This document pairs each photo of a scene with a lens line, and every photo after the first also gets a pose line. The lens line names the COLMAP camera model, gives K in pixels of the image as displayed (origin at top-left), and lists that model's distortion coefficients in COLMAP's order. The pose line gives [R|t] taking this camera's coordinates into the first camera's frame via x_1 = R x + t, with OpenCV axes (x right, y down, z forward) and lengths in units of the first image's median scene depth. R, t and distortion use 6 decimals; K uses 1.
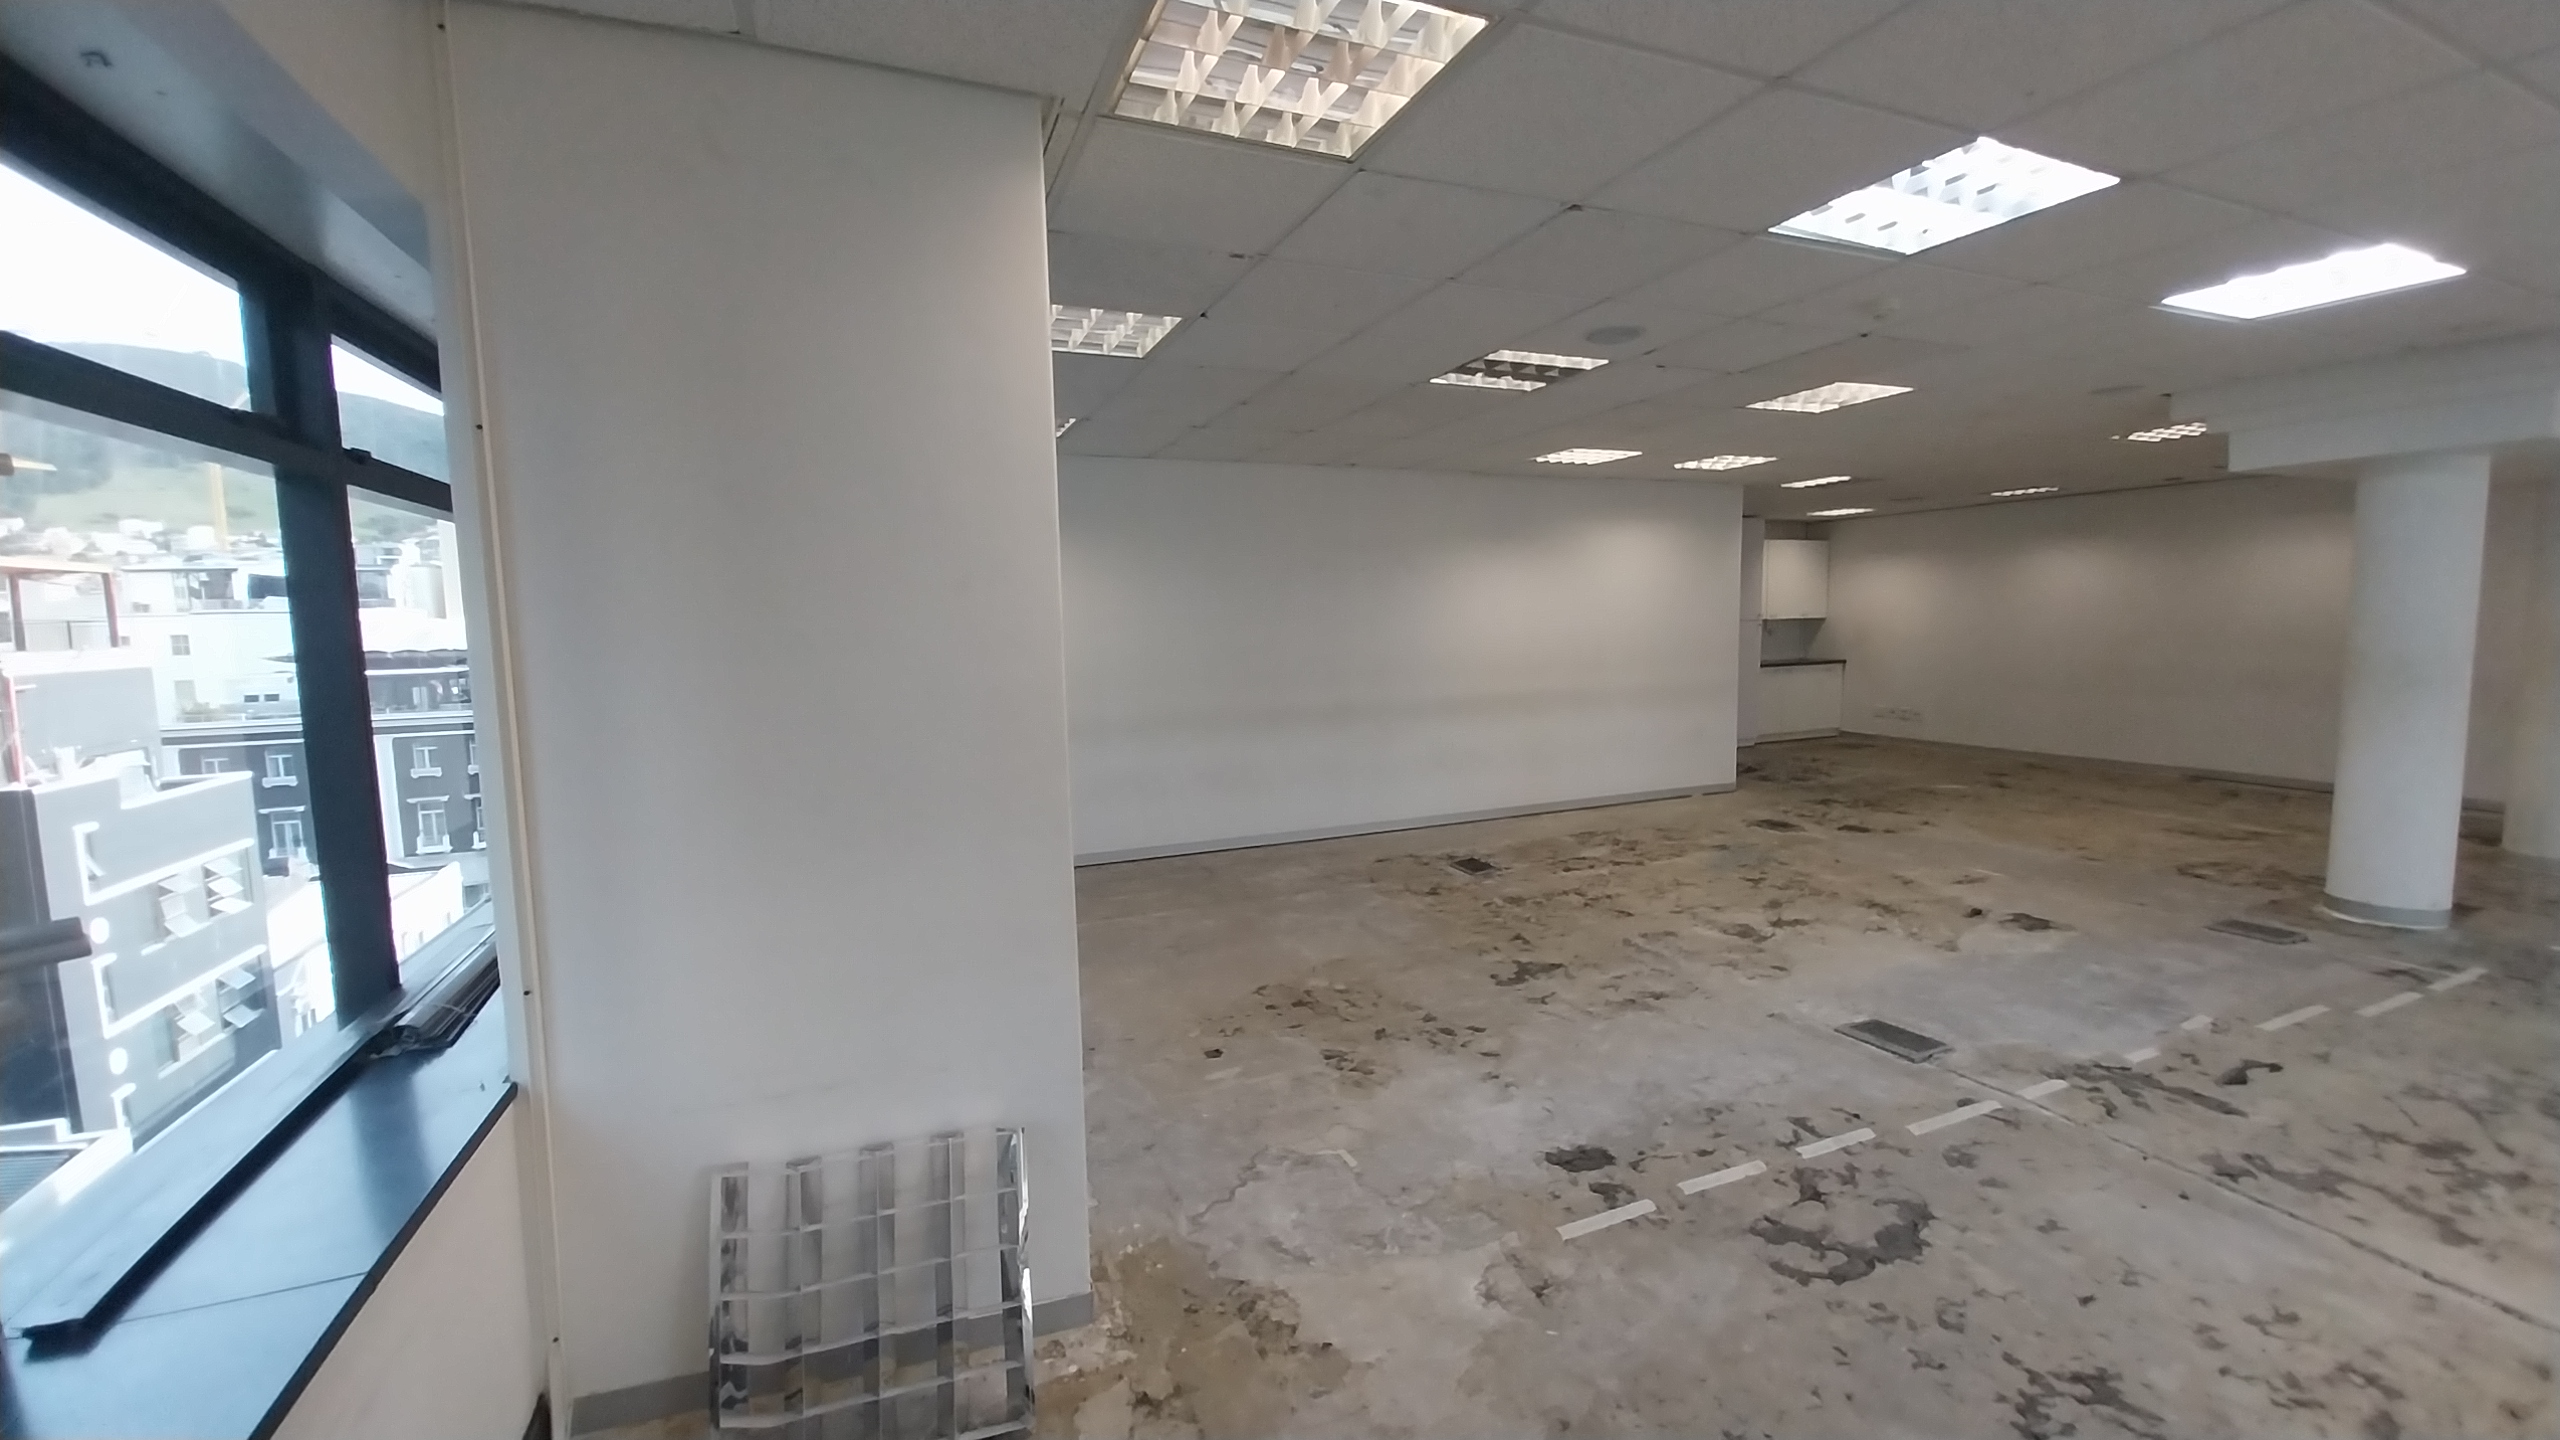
lens RADIAL K [[1011.0, 0, 1263.9], [0, 1011.0, 703.9], [0, 0, 1]] dist [0.014430, -0.012364]
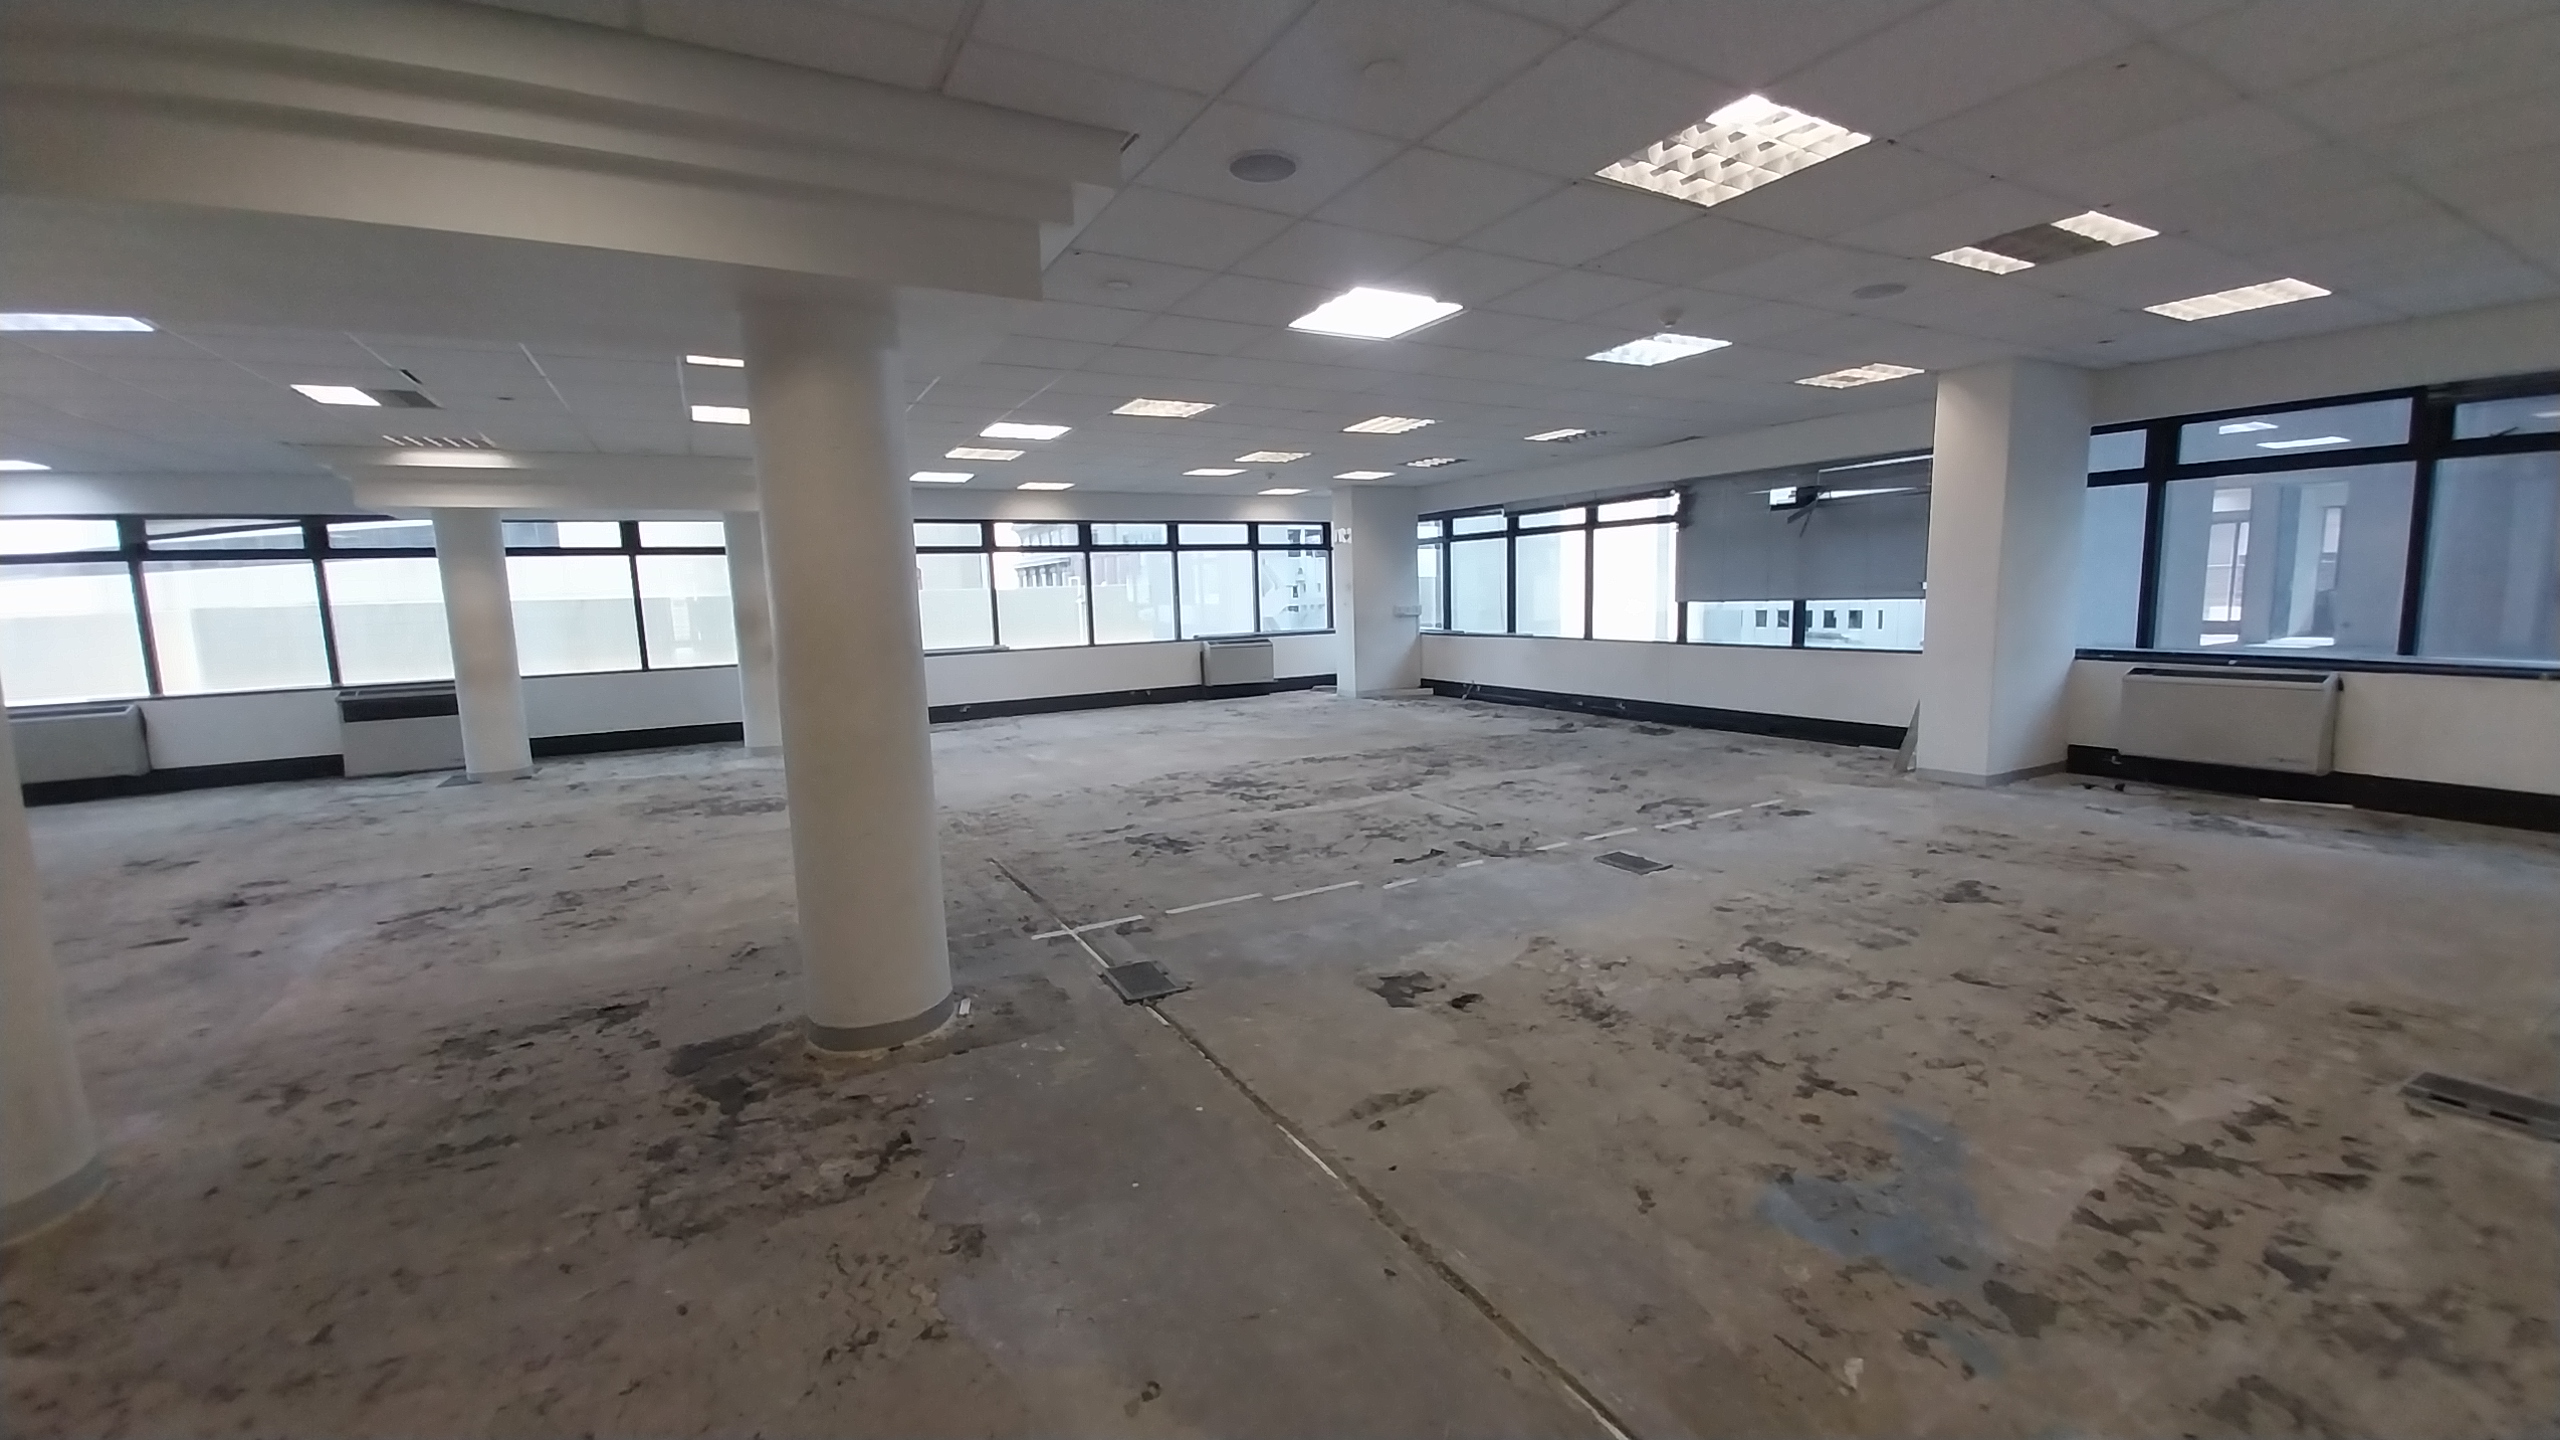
lens RADIAL K [[1011.0, 0, 1283.5], [0, 1011.0, 722.7], [0, 0, 1]] dist [0.014430, -0.012364]
pose [[-0.990280, 0.068292, -0.121165, 1.016016], [0.041095, 0.975928, 0.214187, -0.129416], [0.132875, 0.207126, -0.969249, 1.820990]]
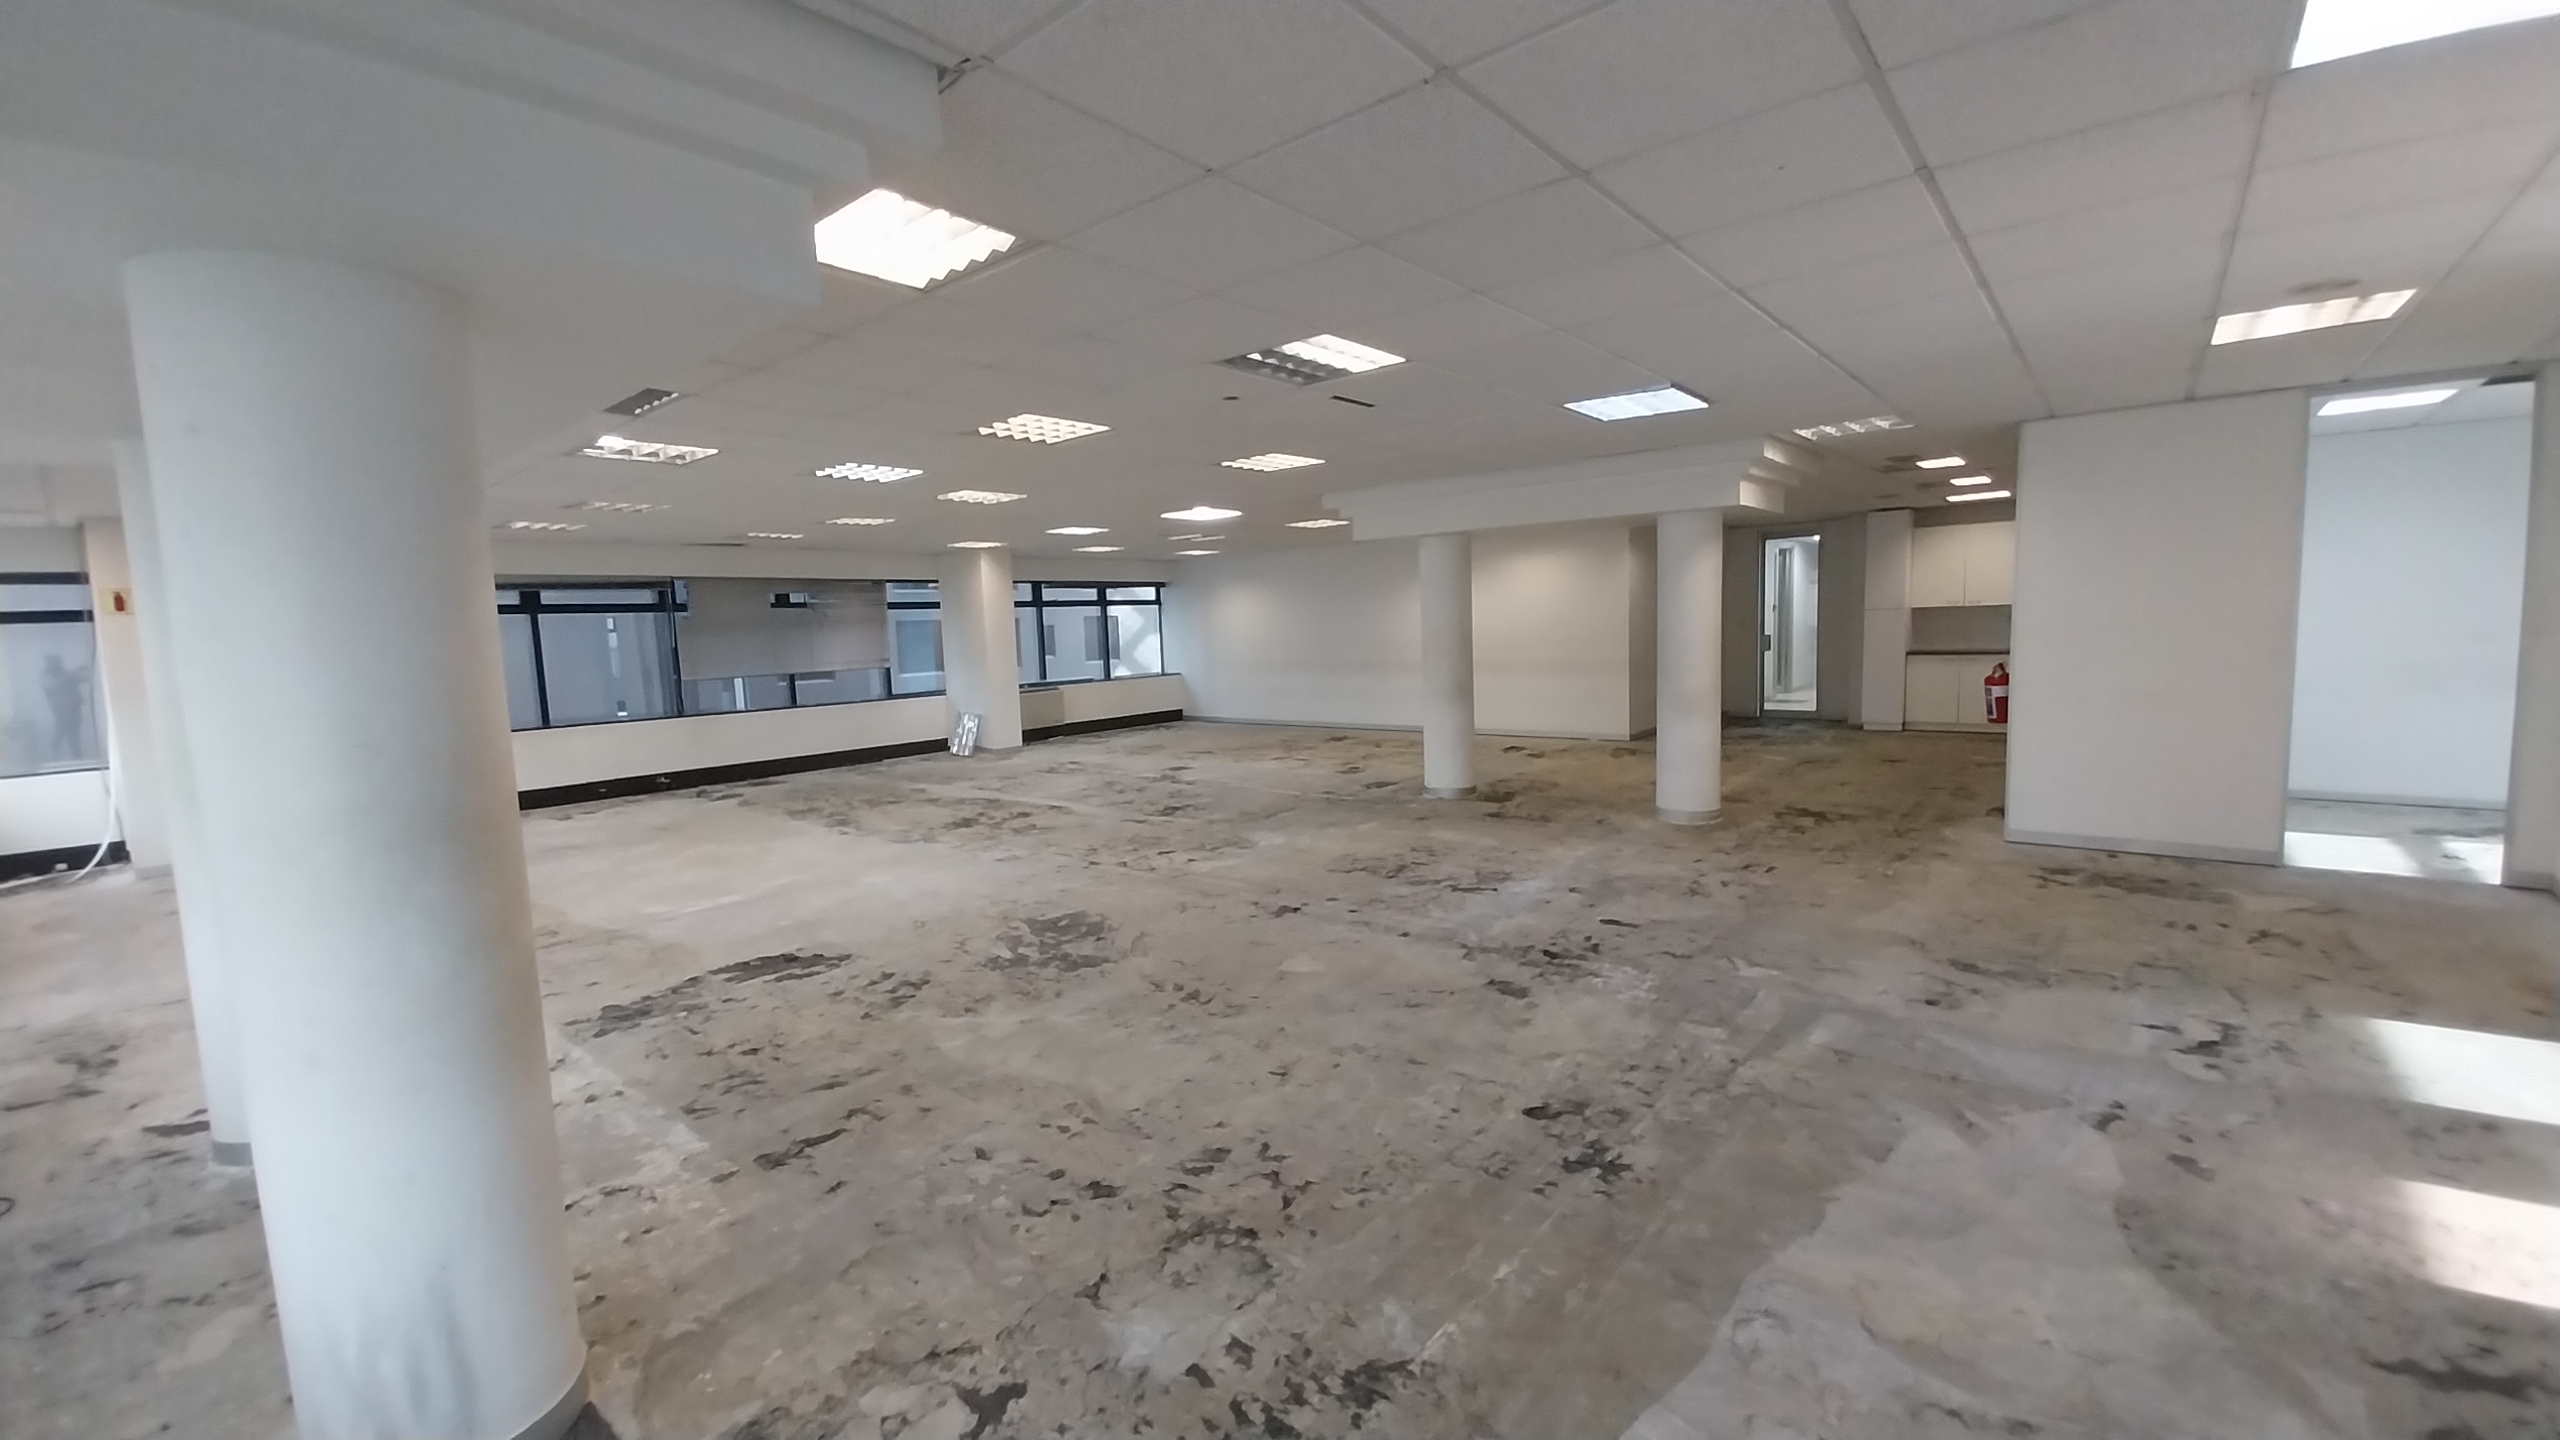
lens RADIAL K [[1011.0, 0, 1291.2], [0, 1011.0, 722.2], [0, 0, 1]] dist [0.014430, -0.012364]
pose [[0.468244, 0.094857, -0.878493, 2.815434], [-0.047988, 0.995484, 0.081911, -0.058149], [0.882295, 0.003802, 0.470682, -0.082912]]
